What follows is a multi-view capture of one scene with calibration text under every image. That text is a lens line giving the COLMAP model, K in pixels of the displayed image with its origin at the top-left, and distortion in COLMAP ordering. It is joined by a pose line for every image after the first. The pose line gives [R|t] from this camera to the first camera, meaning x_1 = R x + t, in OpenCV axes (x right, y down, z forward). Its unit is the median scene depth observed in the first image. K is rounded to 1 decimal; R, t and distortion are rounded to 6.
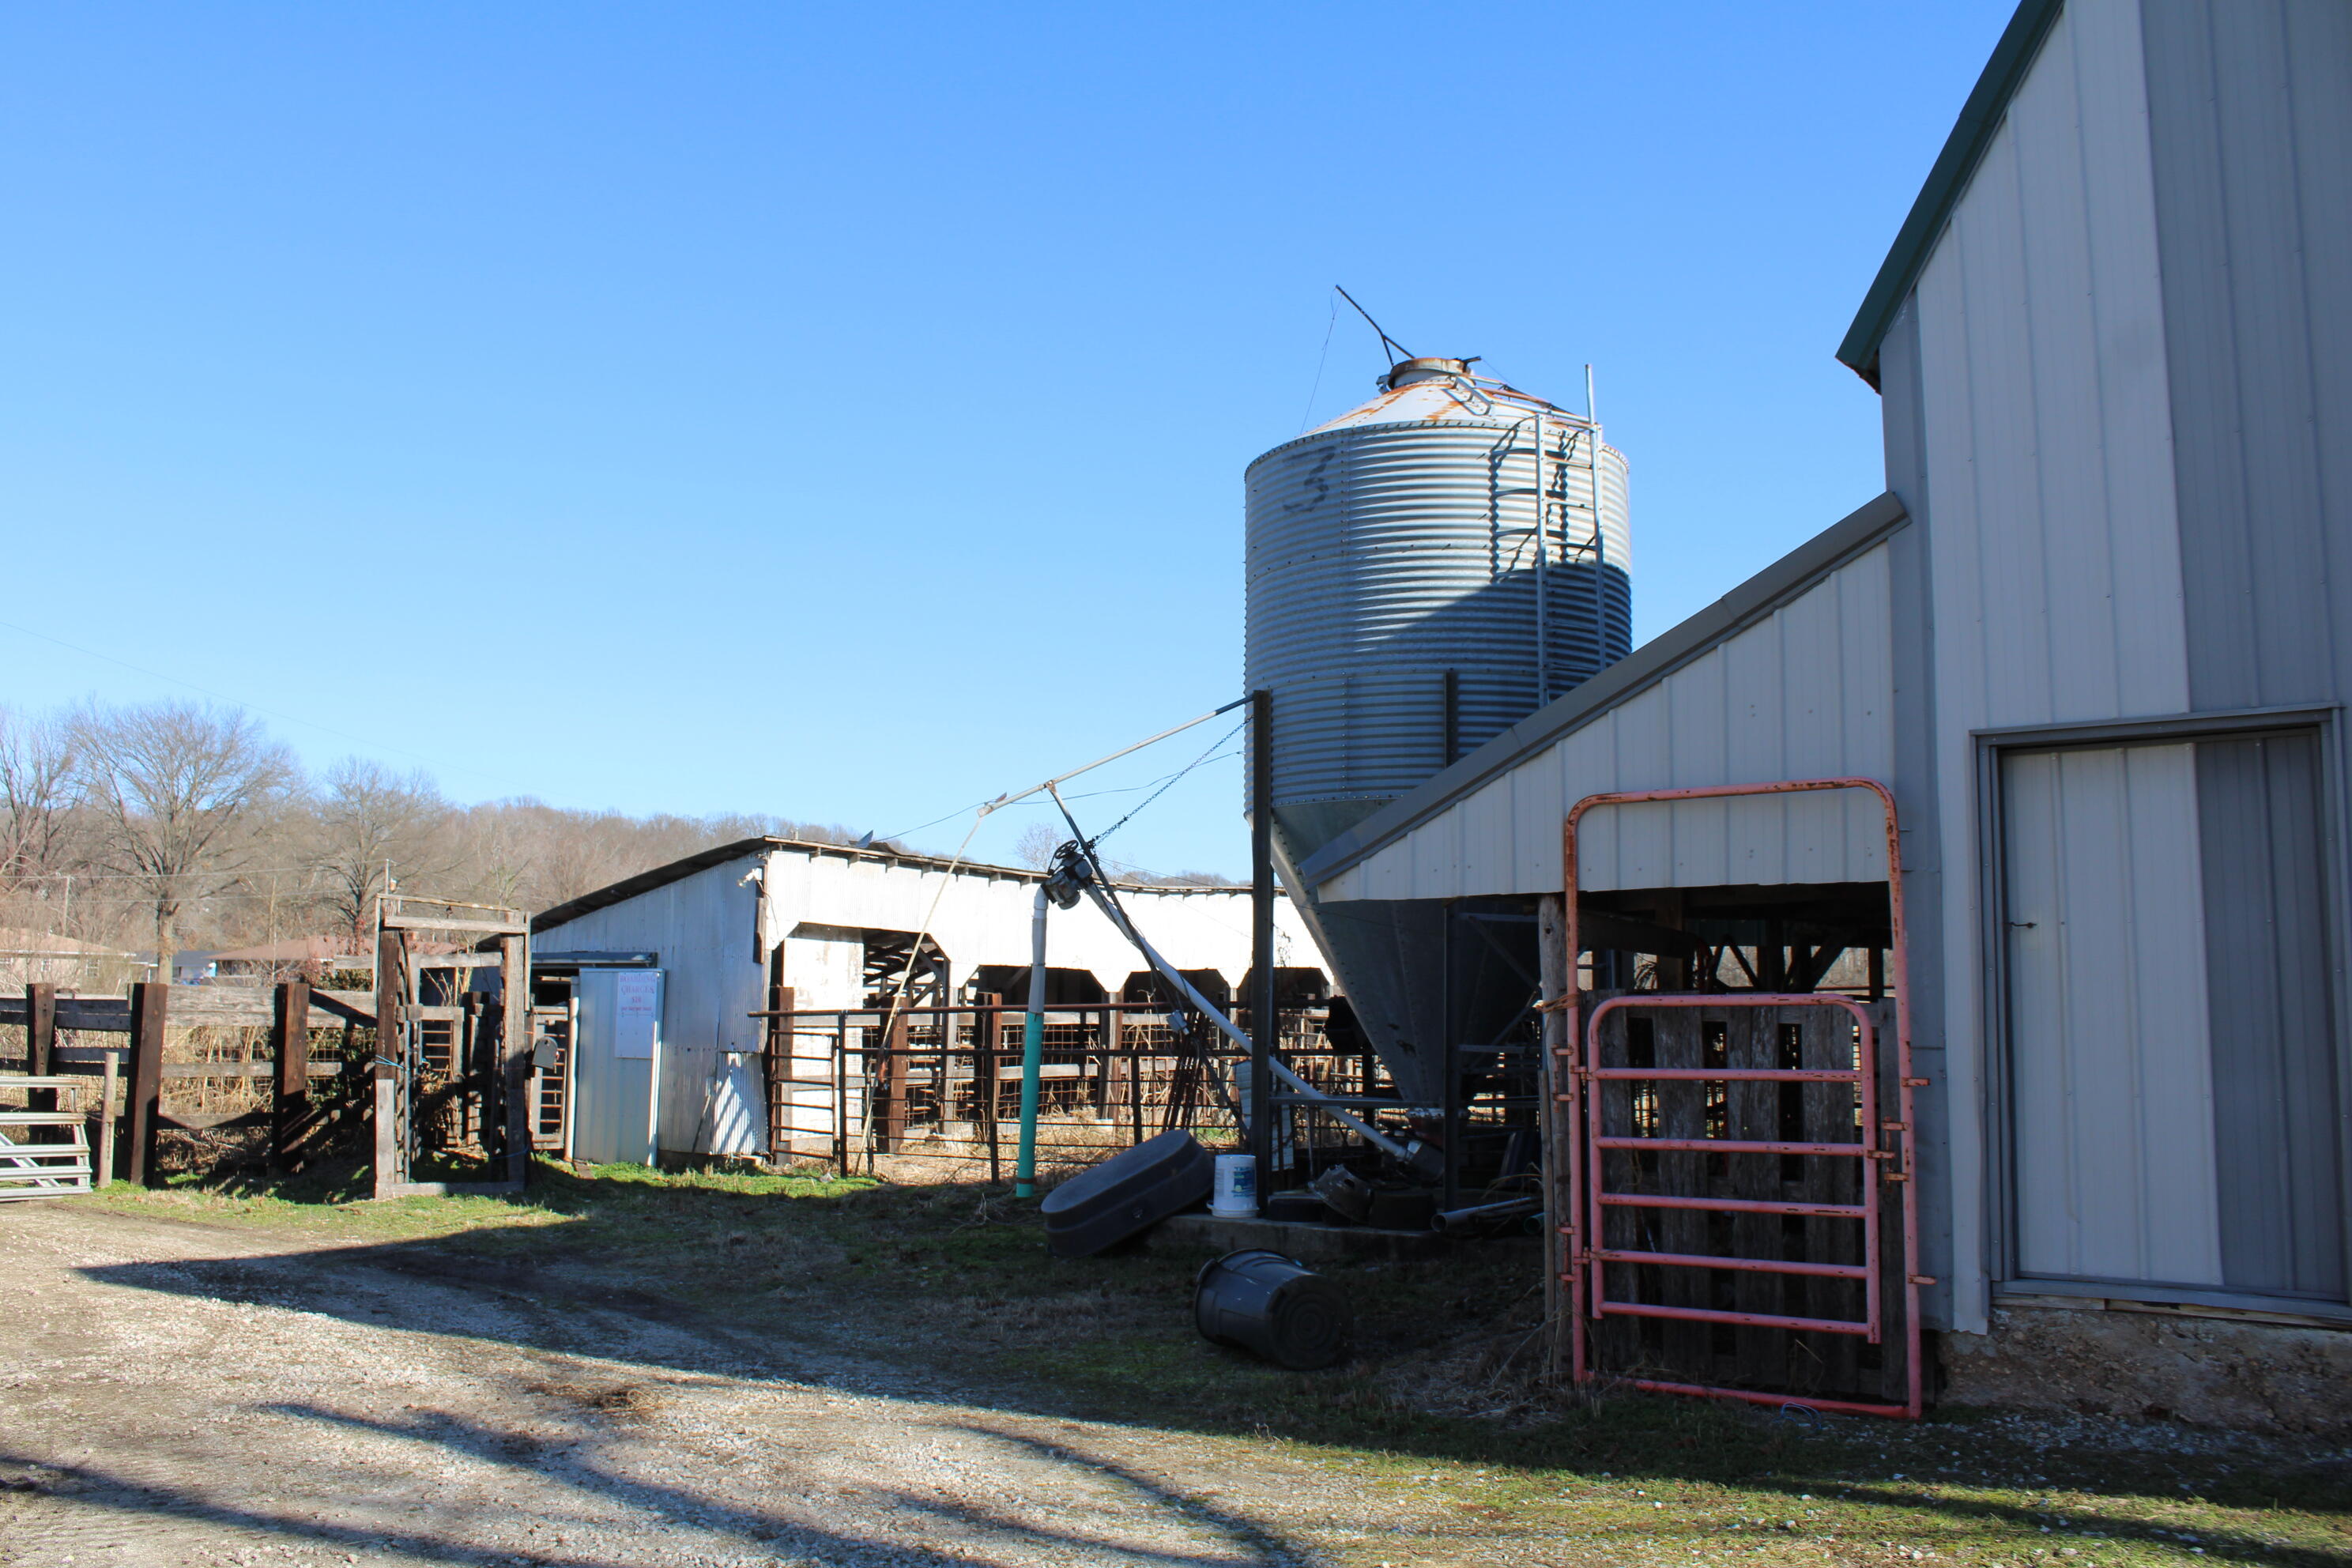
lens RADIAL K [[1996.6, 0, 1163.0], [0, 1996.6, 760.0], [0, 0, 1]] dist [-0.155127, 0.112168]
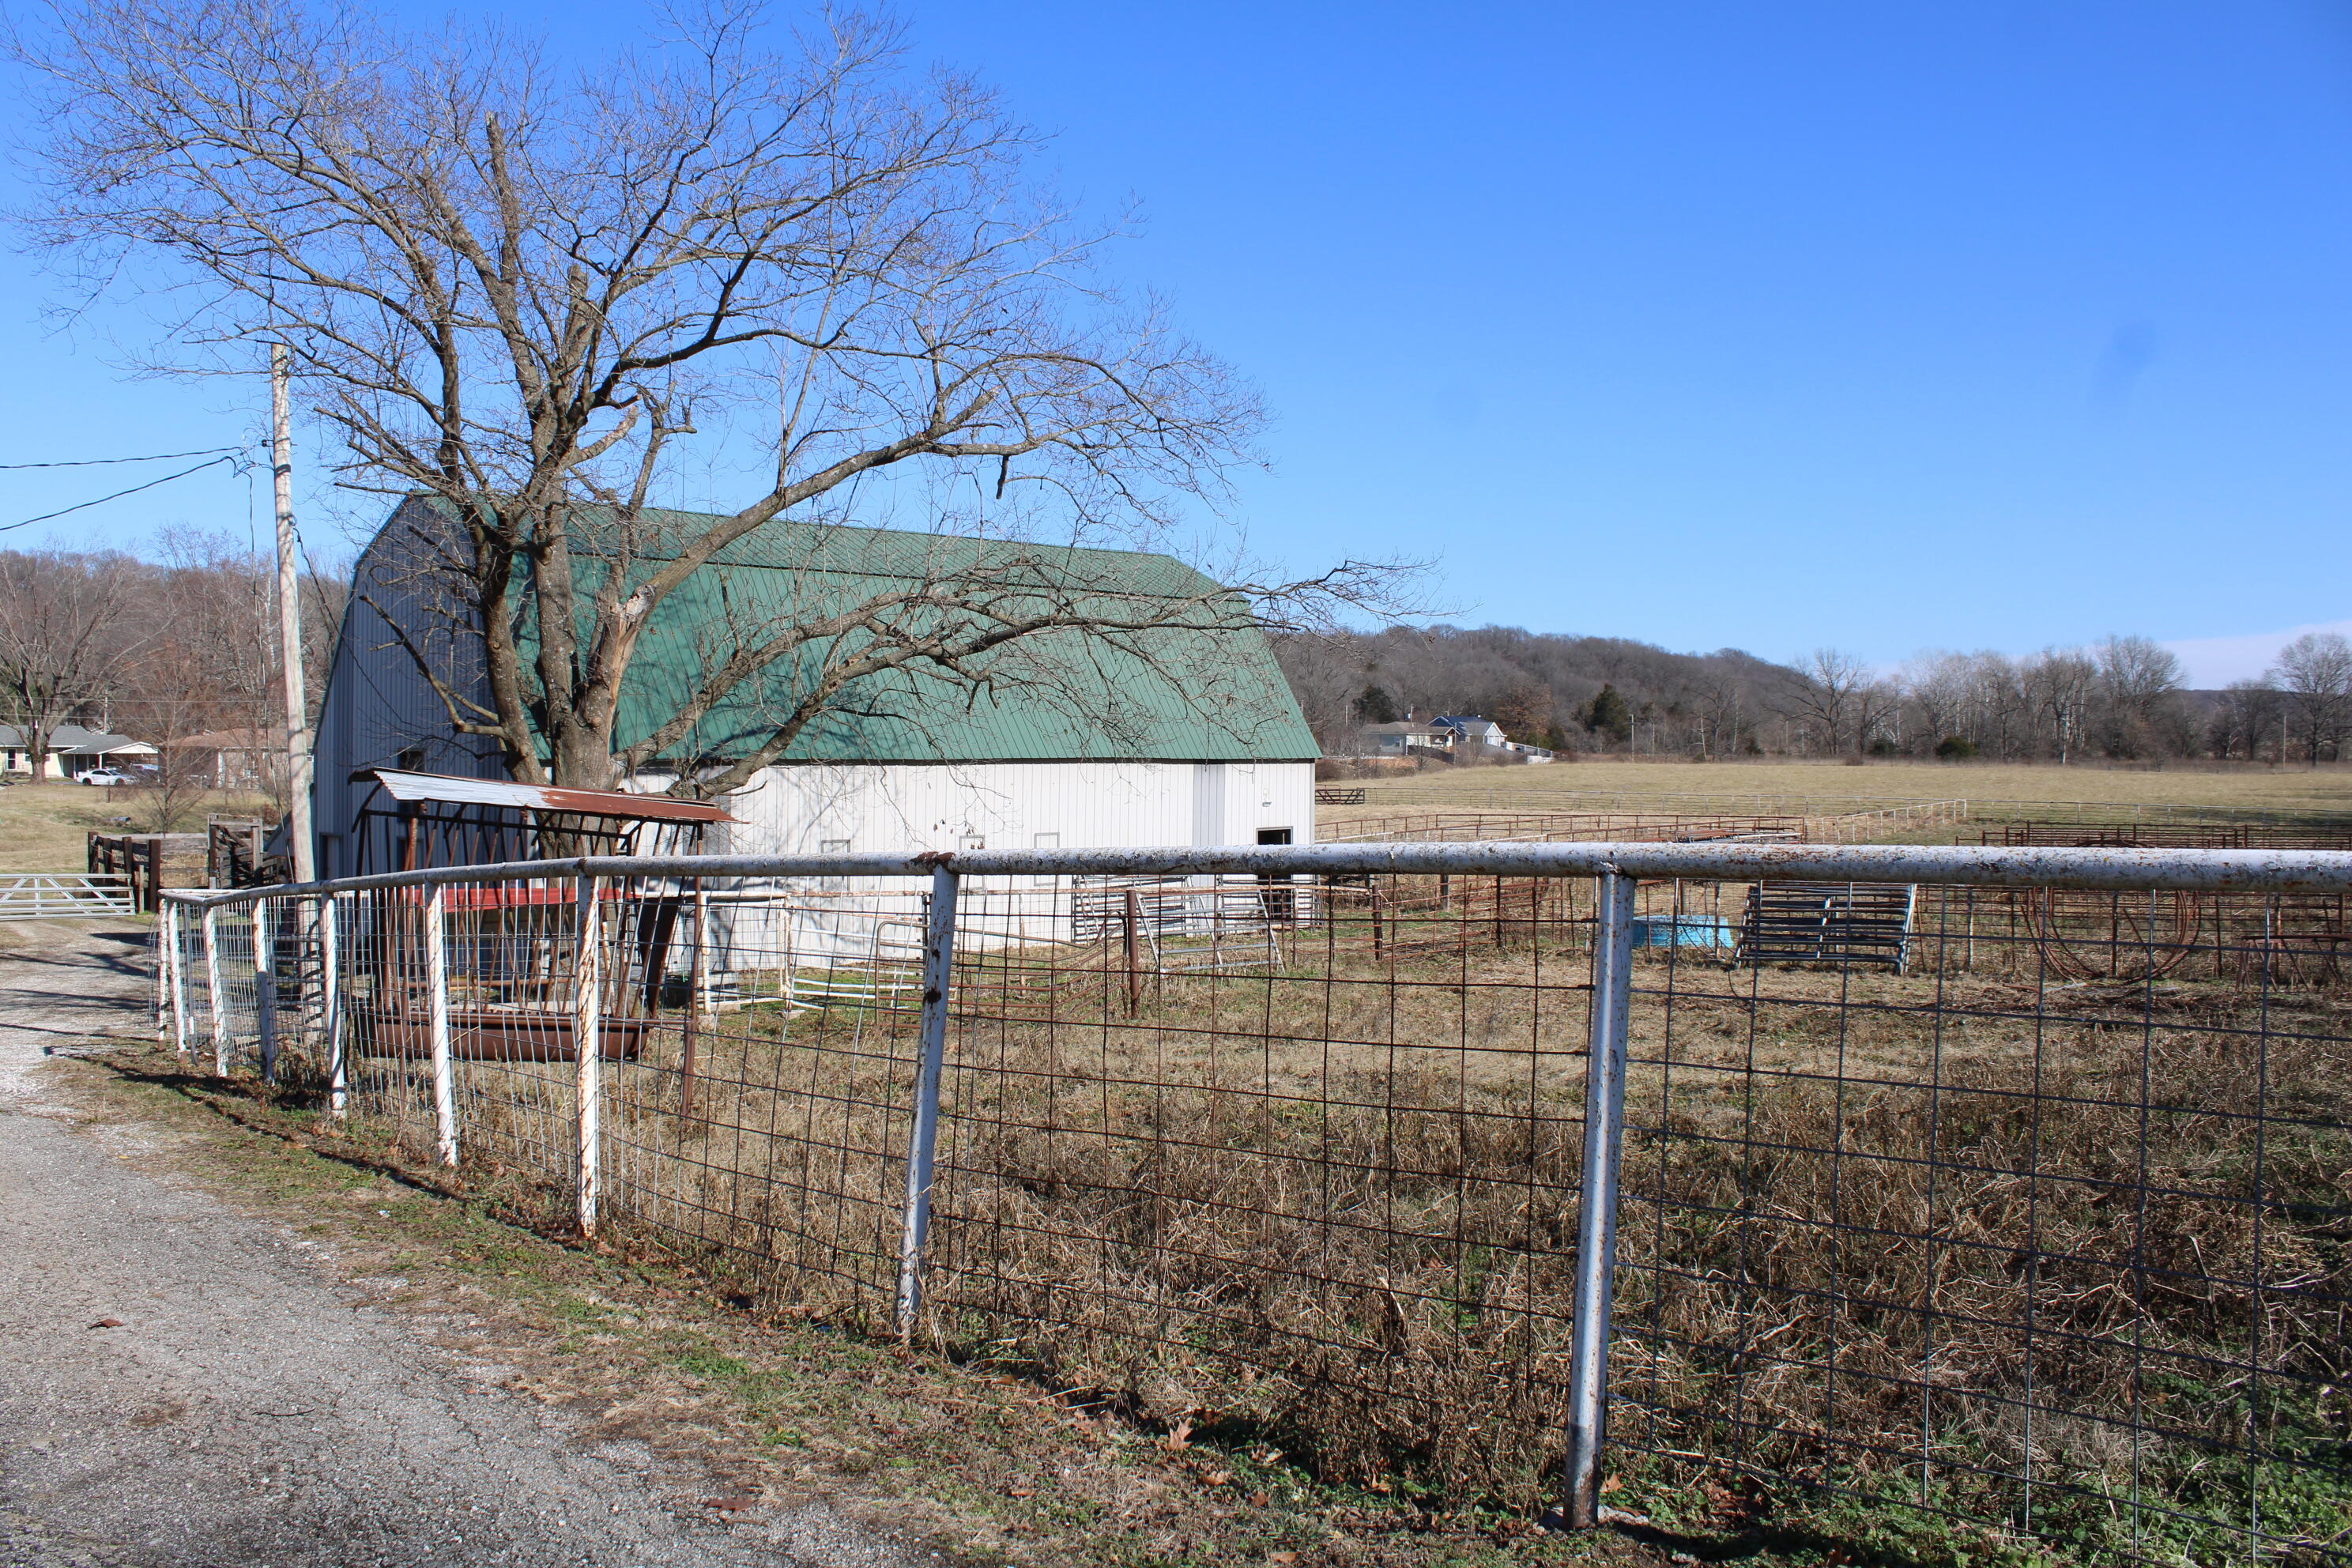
lens RADIAL K [[1996.6, 0, 1173.4], [0, 1996.6, 786.0], [0, 0, 1]] dist [-0.155127, 0.112168]
pose [[0.985226, 0.009785, -0.170978, 1.273474], [0.014105, 0.990339, 0.137950, -0.294641], [0.170676, -0.138324, 0.975570, -1.316871]]
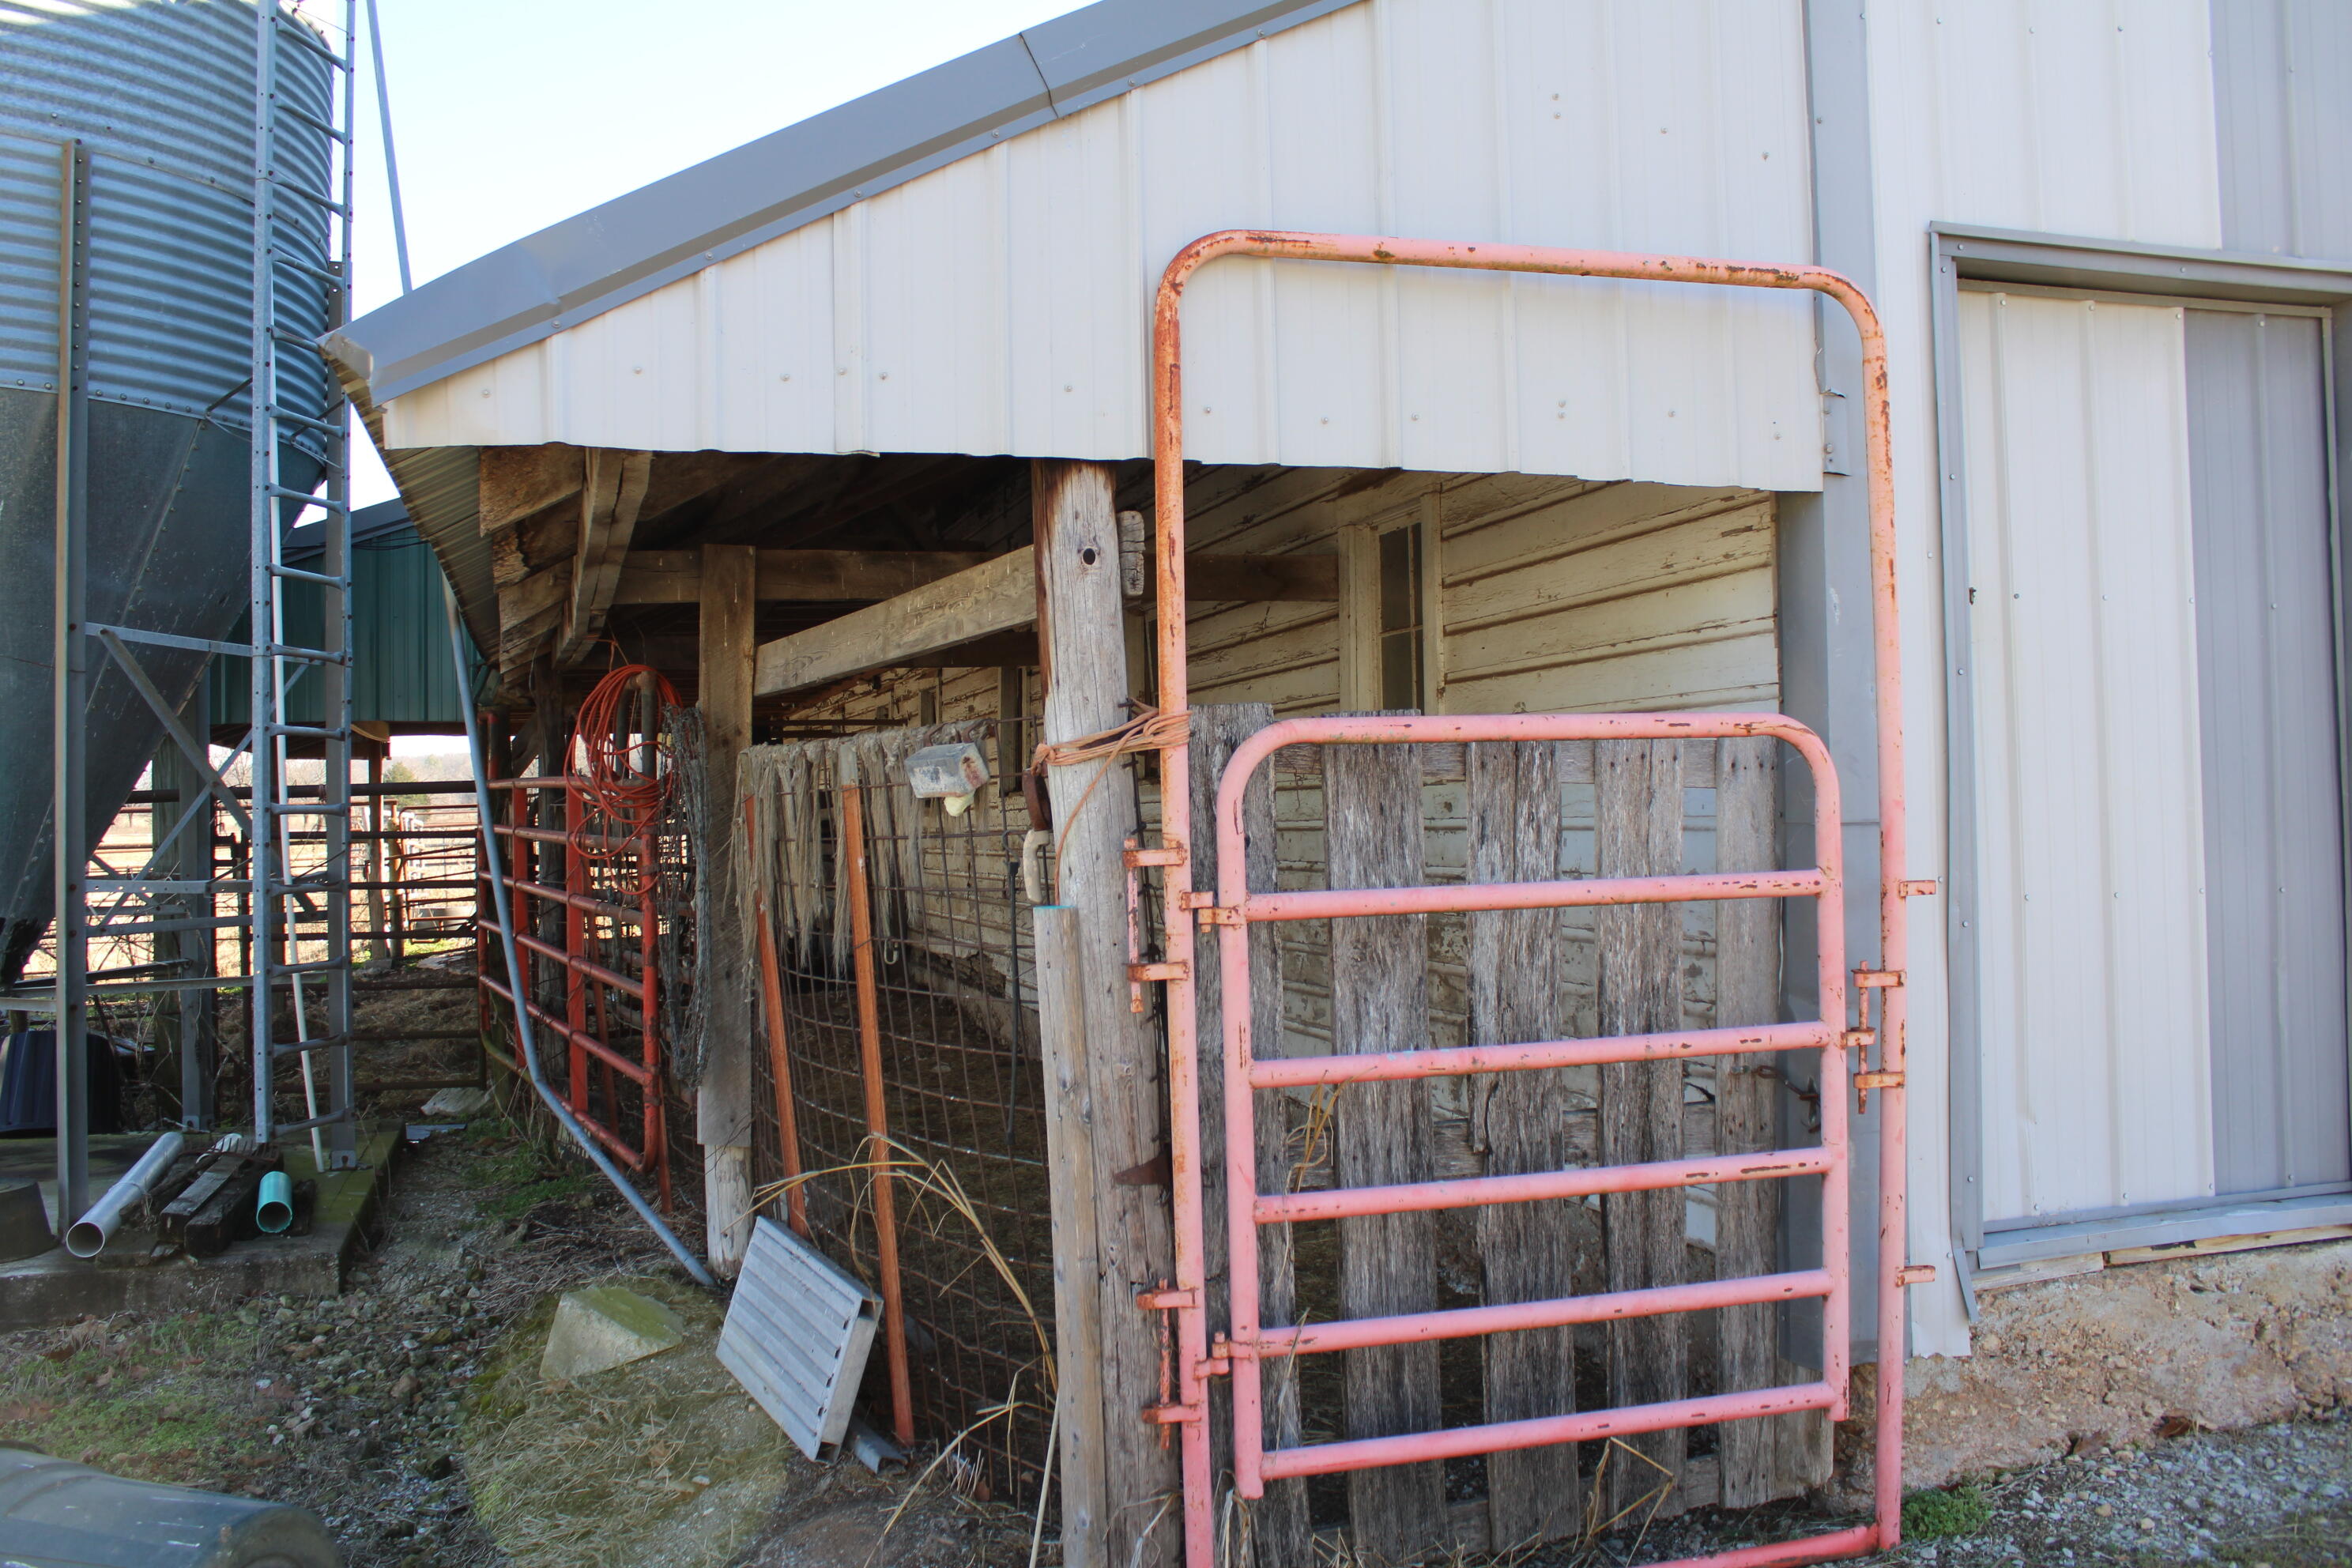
lens RADIAL K [[1996.6, 0, 1173.3], [0, 1996.6, 772.2], [0, 0, 1]] dist [-0.155127, 0.112168]
pose [[0.606162, -0.003046, 0.795335, -0.044556], [-0.069930, 0.995916, 0.057111, 0.041621], [-0.792261, -0.090236, 0.603473, 0.294783]]
